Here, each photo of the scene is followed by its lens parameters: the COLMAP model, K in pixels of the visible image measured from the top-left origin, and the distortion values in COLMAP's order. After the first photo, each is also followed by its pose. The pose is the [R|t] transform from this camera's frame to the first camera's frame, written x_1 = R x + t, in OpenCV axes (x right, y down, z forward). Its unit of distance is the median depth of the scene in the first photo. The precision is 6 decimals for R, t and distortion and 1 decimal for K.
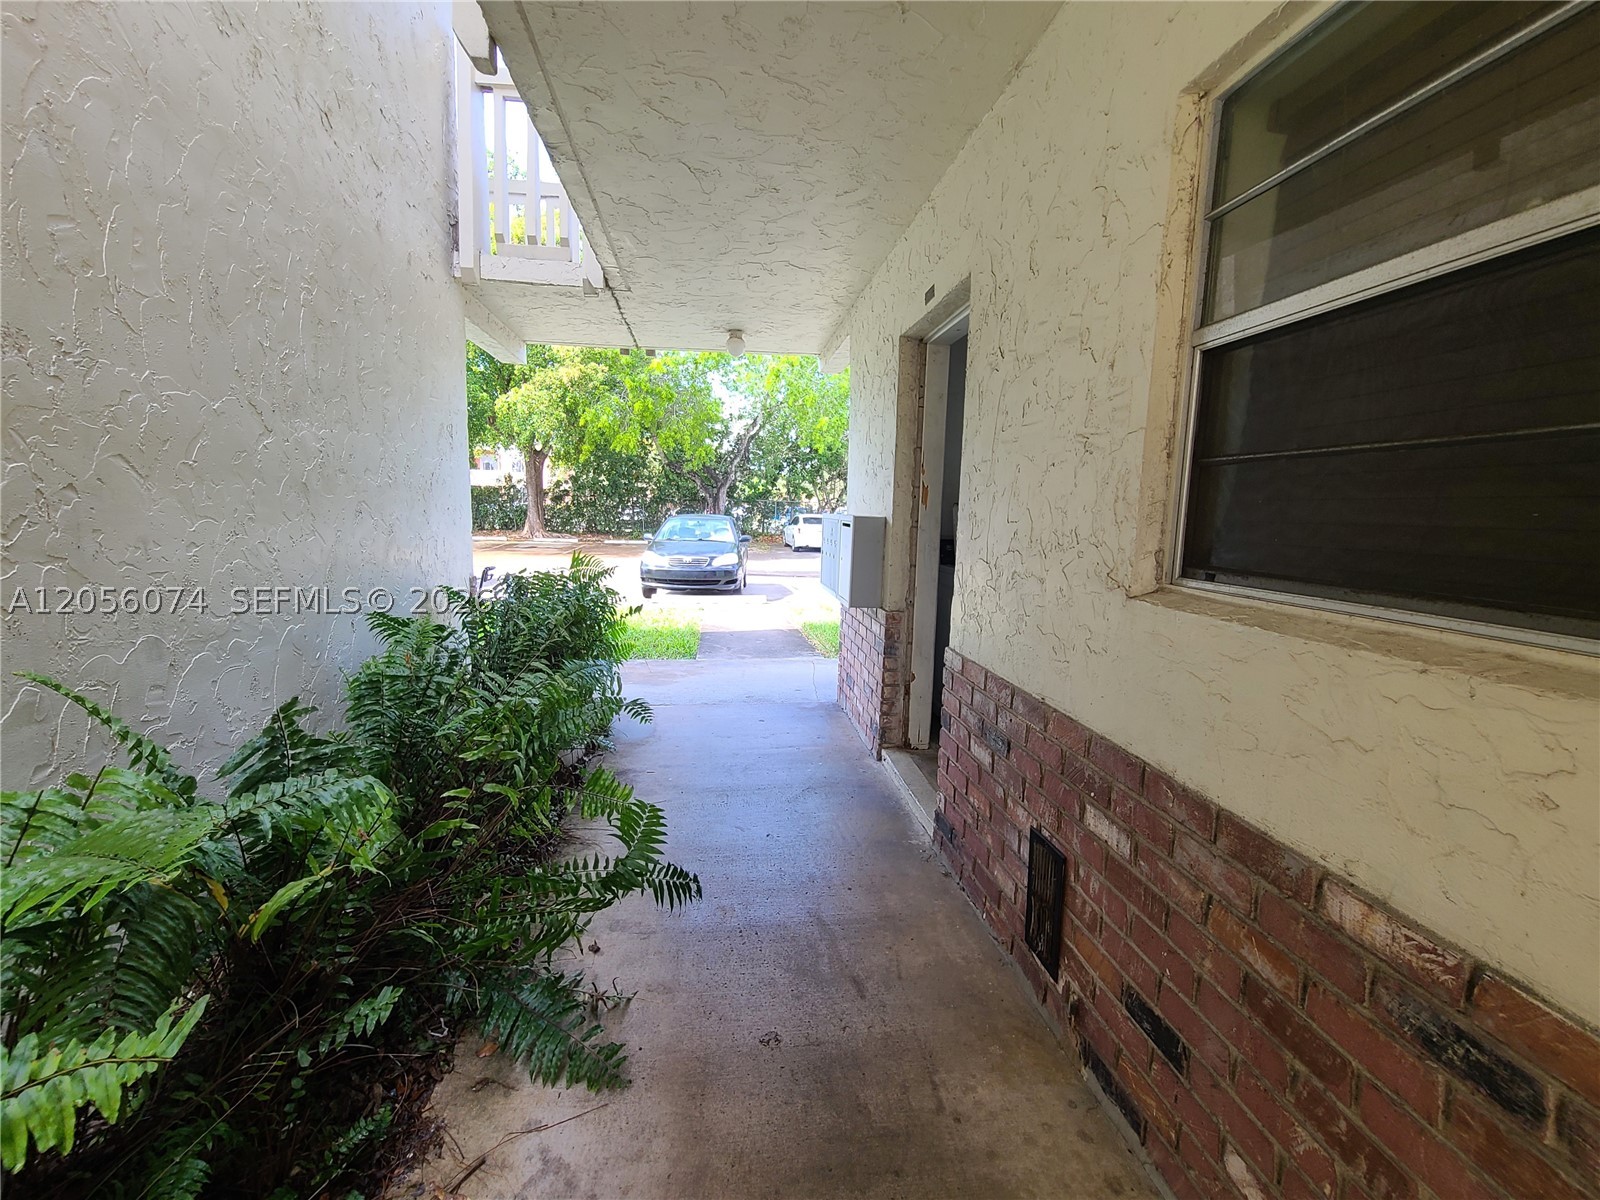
lens RADIAL K [[812.9, 0, 791.5], [0, 812.9, 620.9], [0, 0, 1]] dist [-0.001729, -0.001585]
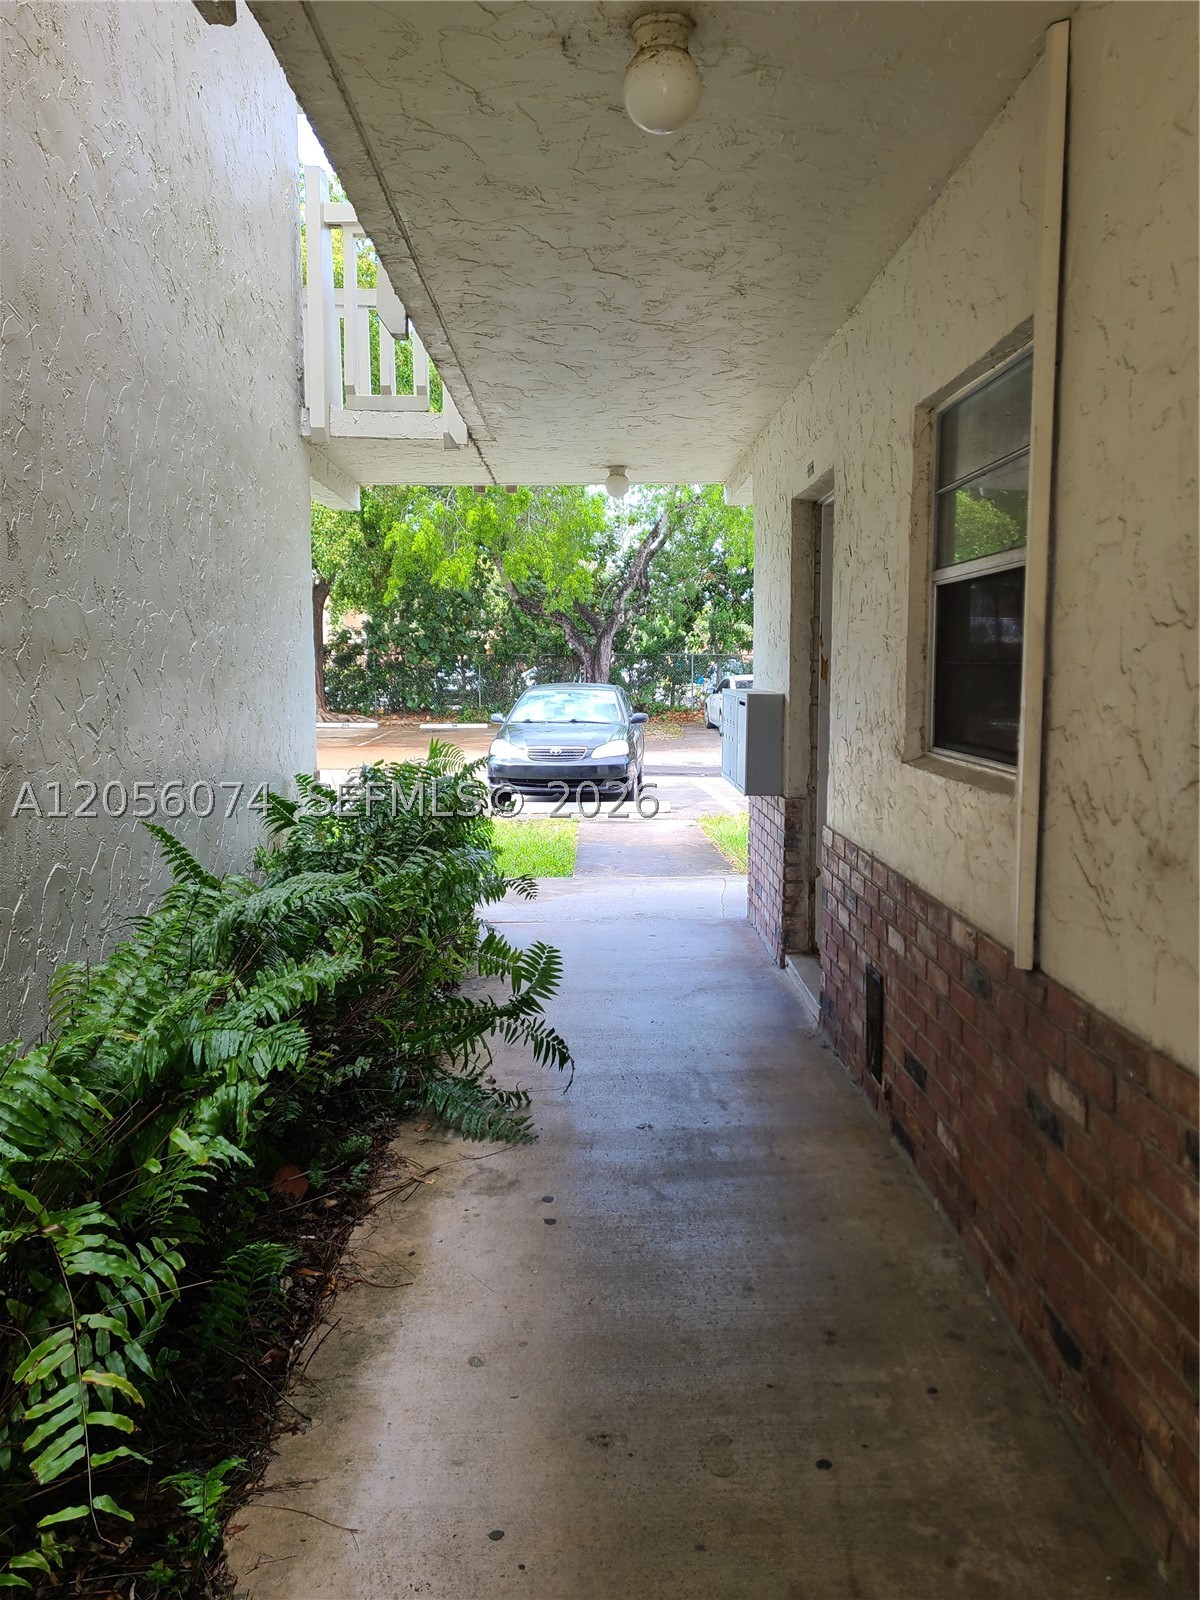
lens RADIAL K [[1304.6, 0, 598.2], [0, 1304.6, 802.0], [0, 0, 1]] dist [0.064271, -0.034610]
pose [[0.995671, -0.015554, -0.091640, 0.042018], [0.012283, 0.999271, -0.036156, 0.041067], [0.092136, 0.034873, 0.995136, -0.452512]]
